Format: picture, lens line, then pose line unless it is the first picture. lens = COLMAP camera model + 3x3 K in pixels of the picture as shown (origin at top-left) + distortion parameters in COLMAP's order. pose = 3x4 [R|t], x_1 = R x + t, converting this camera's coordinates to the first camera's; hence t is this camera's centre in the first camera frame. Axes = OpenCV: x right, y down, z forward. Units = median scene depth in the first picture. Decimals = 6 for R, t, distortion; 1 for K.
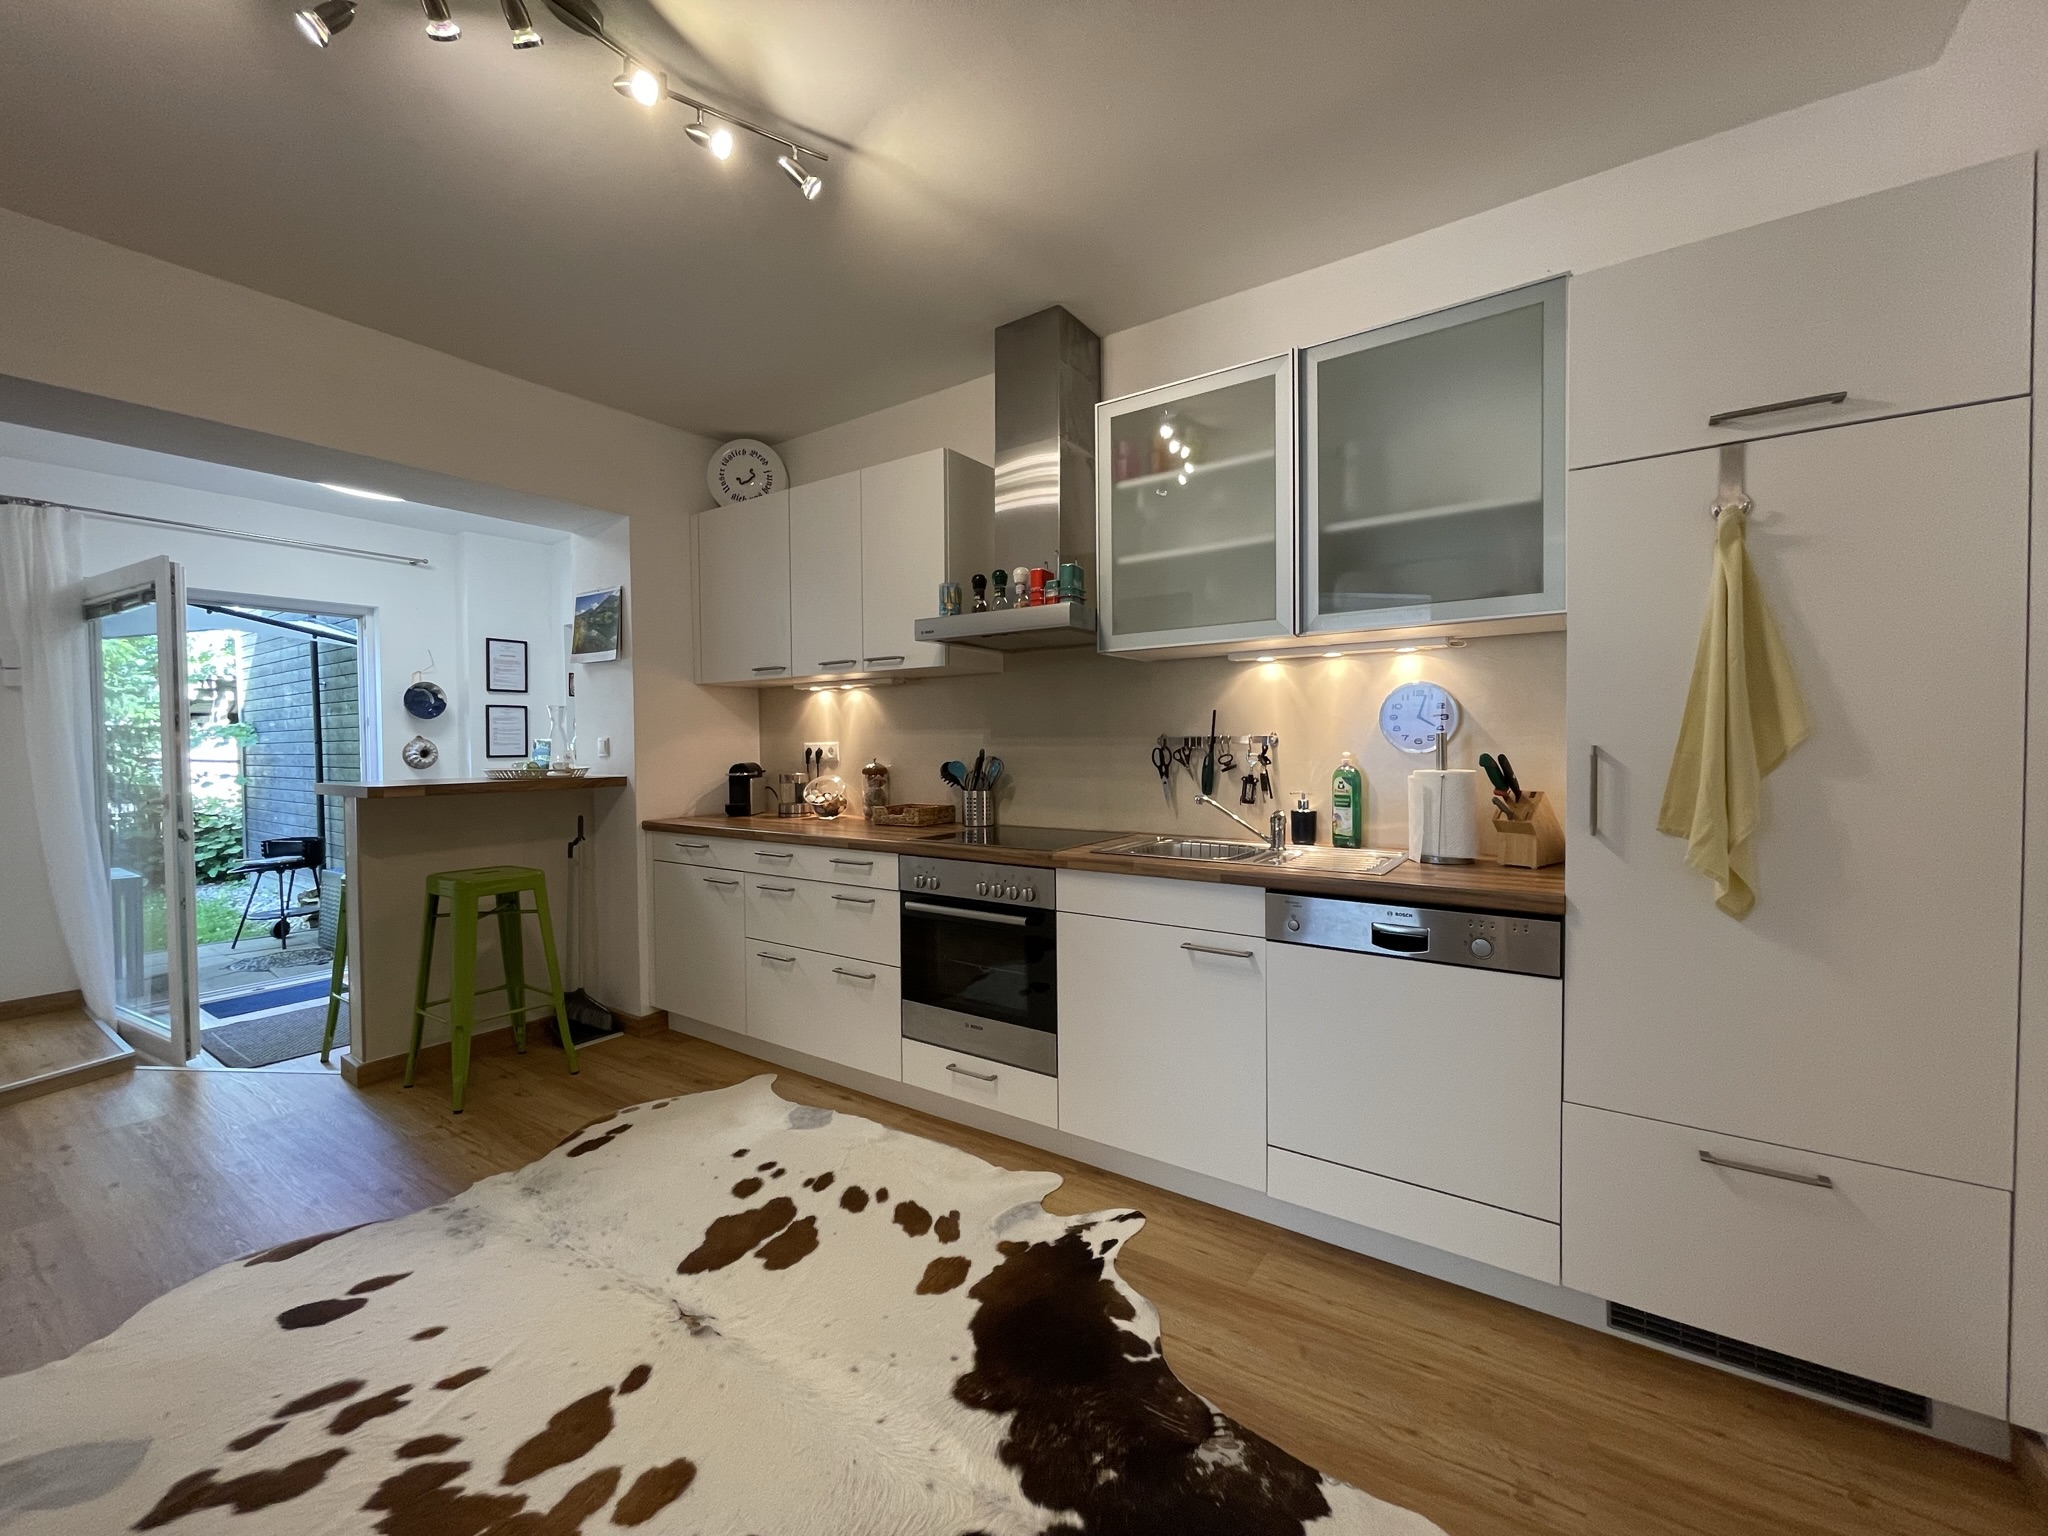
lens RADIAL K [[852.3, 0, 1022.9], [0, 852.3, 767.1], [0, 0, 1]] dist [-0.000820, 0.000365]
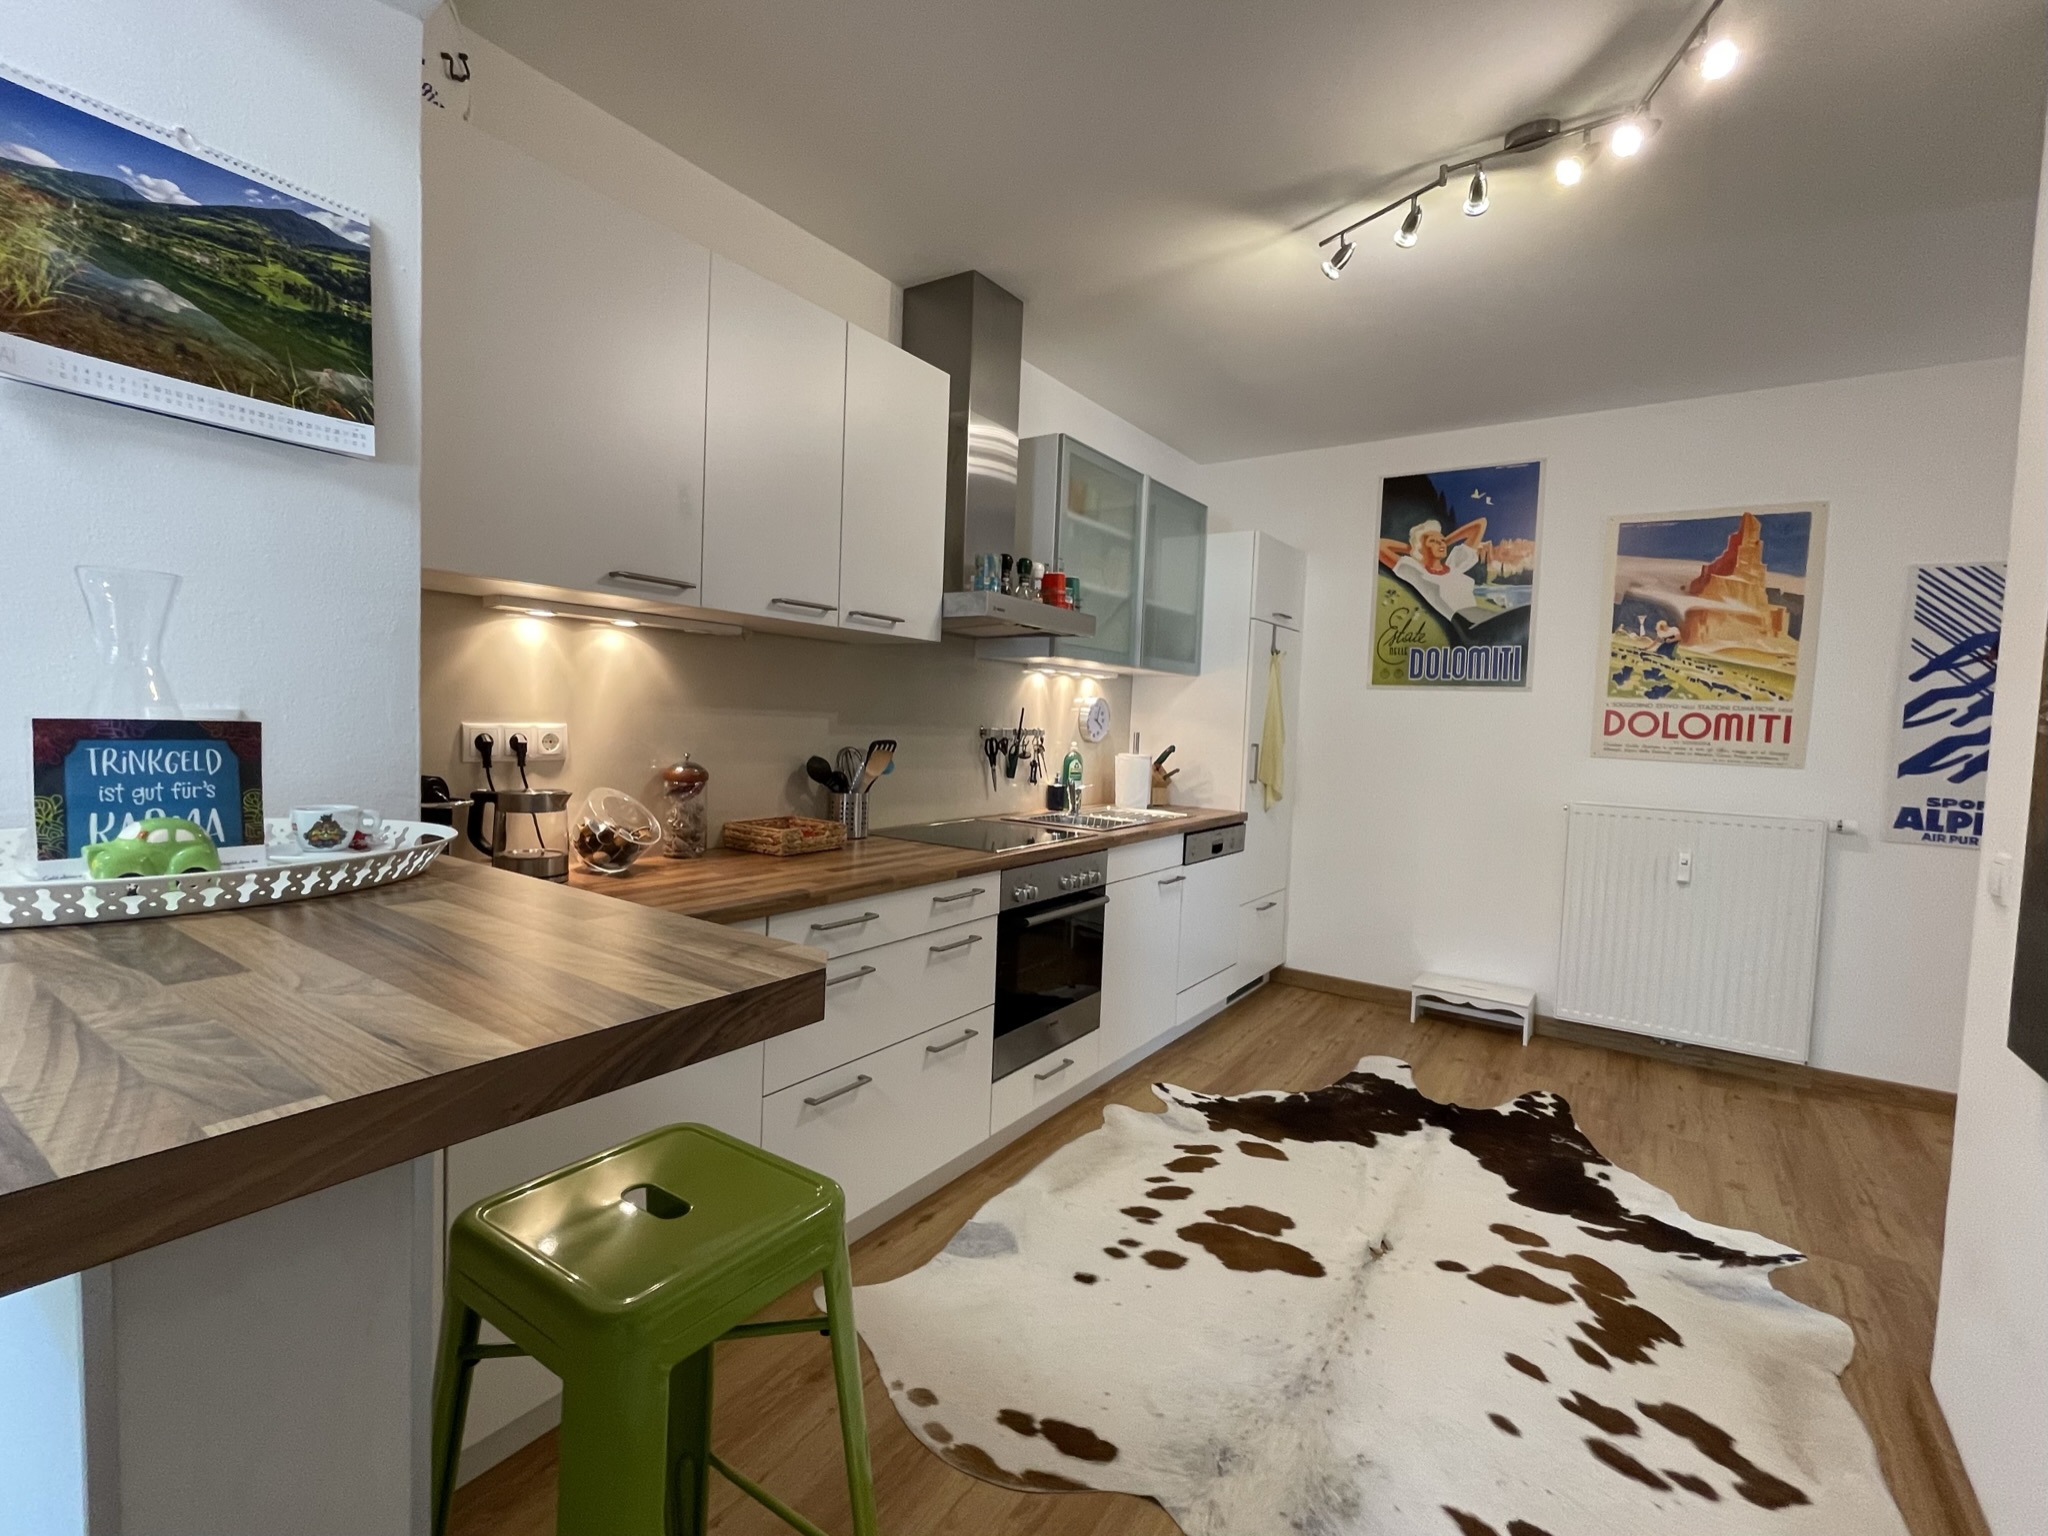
lens RADIAL K [[936.1, 0, 1023.0], [0, 936.1, 762.5], [0, 0, 1]] dist [0.000493, 0.002926]
pose [[-0.026363, -0.040987, 0.998812, -1.355663], [-0.009069, 0.999128, 0.040760, -0.054045], [-0.999611, -0.007984, -0.026712, 1.271462]]
